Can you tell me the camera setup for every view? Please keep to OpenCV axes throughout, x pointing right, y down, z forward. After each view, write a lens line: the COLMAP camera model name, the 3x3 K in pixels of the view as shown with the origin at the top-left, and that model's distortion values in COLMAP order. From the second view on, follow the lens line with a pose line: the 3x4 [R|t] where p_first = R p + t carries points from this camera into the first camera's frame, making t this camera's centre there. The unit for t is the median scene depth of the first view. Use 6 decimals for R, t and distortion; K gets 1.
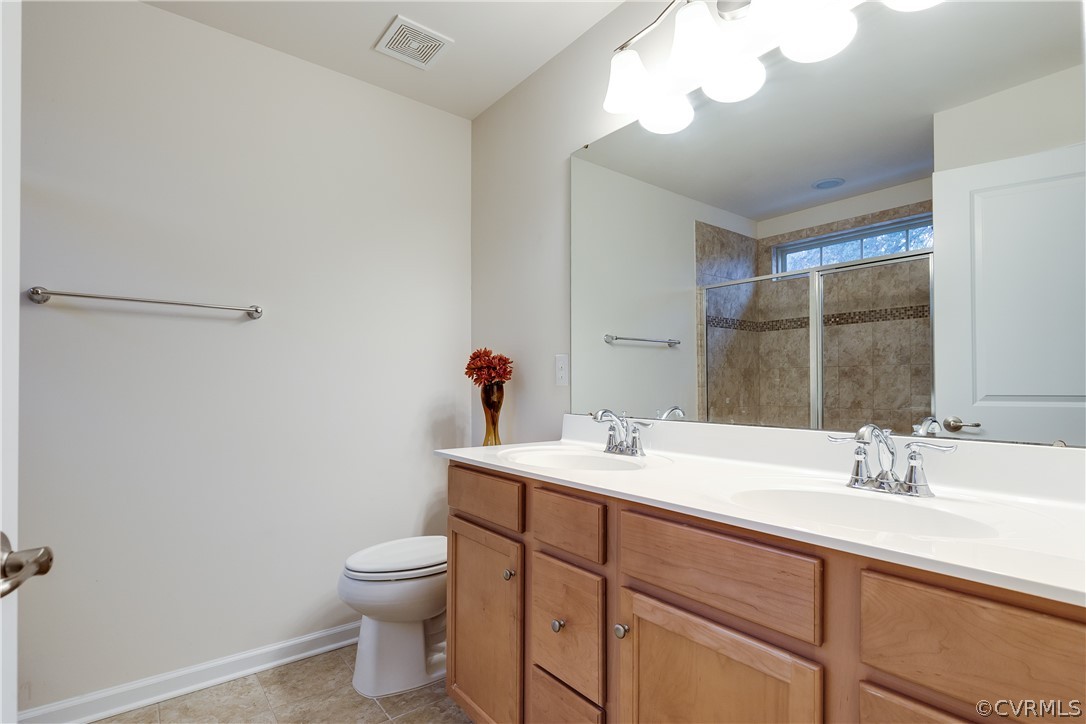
lens RADIAL K [[525.0, 0, 545.8], [0, 525.0, 387.3], [0, 0, 1]] dist [0.000084, -0.000028]
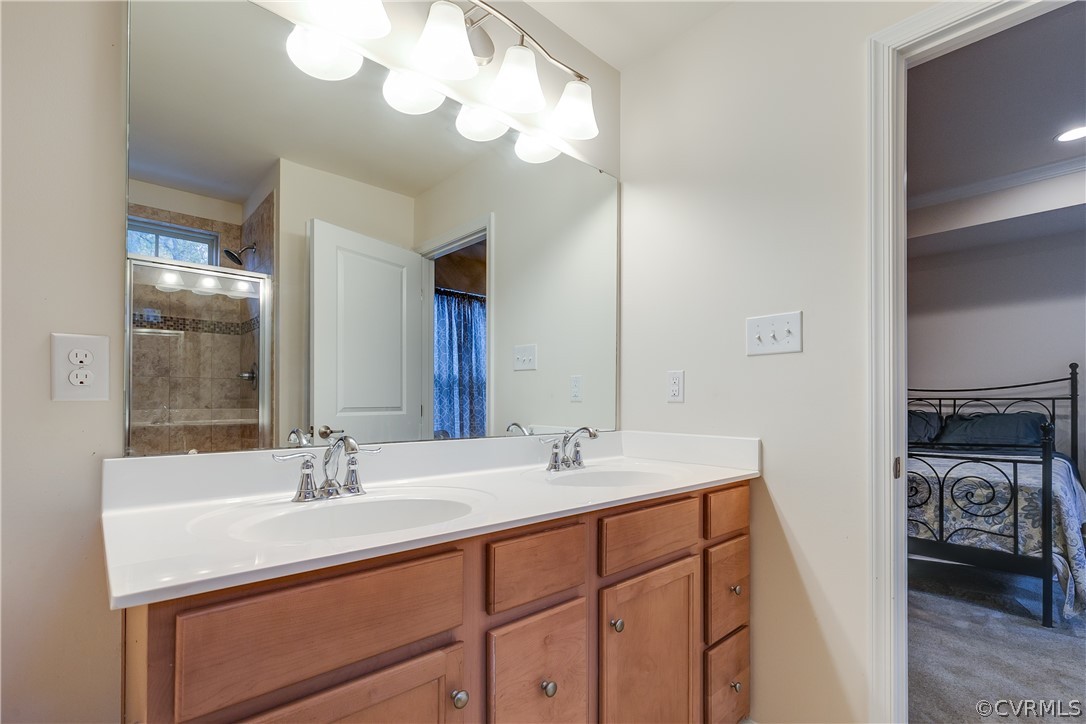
lens RADIAL K [[504.7, 0, 544.9], [0, 504.7, 397.1], [0, 0, 1]] dist [0.000382, -0.000147]
pose [[-0.068689, 0.006067, 0.997620, -0.585930], [-0.003158, 0.999975, -0.006299, -0.006004], [-0.997633, -0.003583, -0.068669, 0.791944]]
